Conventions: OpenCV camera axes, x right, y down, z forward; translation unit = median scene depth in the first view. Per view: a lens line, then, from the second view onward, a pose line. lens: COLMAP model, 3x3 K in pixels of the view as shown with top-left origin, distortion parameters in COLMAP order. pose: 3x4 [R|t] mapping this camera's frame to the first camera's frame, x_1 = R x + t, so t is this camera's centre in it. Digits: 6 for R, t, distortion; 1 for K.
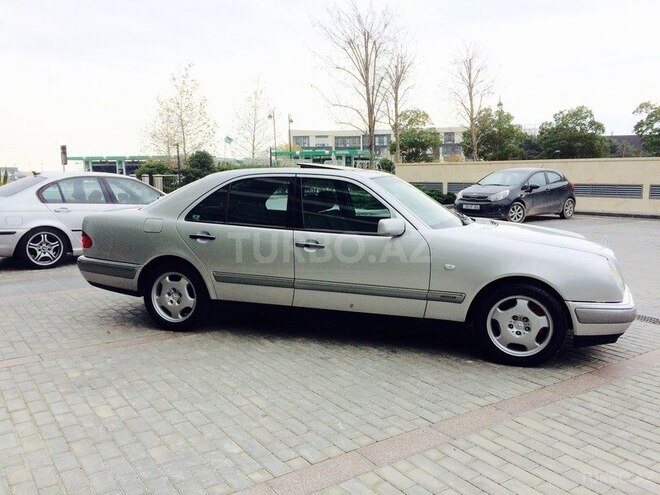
lens RADIAL K [[568.8, 0, 330.0], [0, 568.8, 247.5], [0, 0, 1]] dist [0.094399, -0.131146]
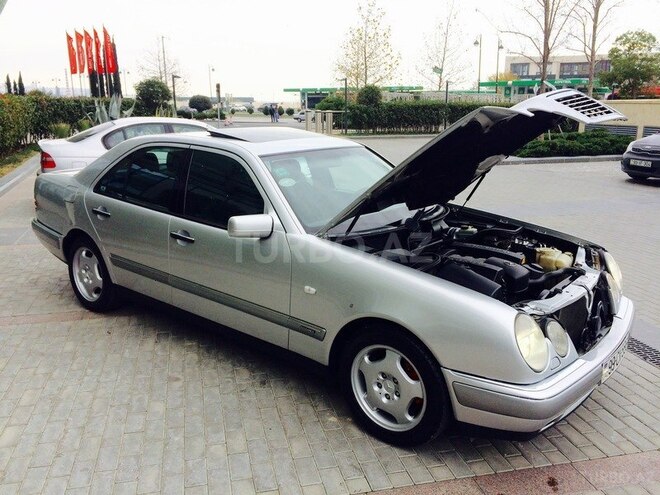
lens RADIAL K [[568.8, 0, 330.0], [0, 568.8, 247.5], [0, 0, 1]] dist [0.094399, -0.131146]
pose [[0.932213, 0.098988, -0.348111, 0.409014], [-0.057807, 0.990245, 0.126780, -0.096239], [0.357264, -0.098062, 0.928841, 0.291568]]
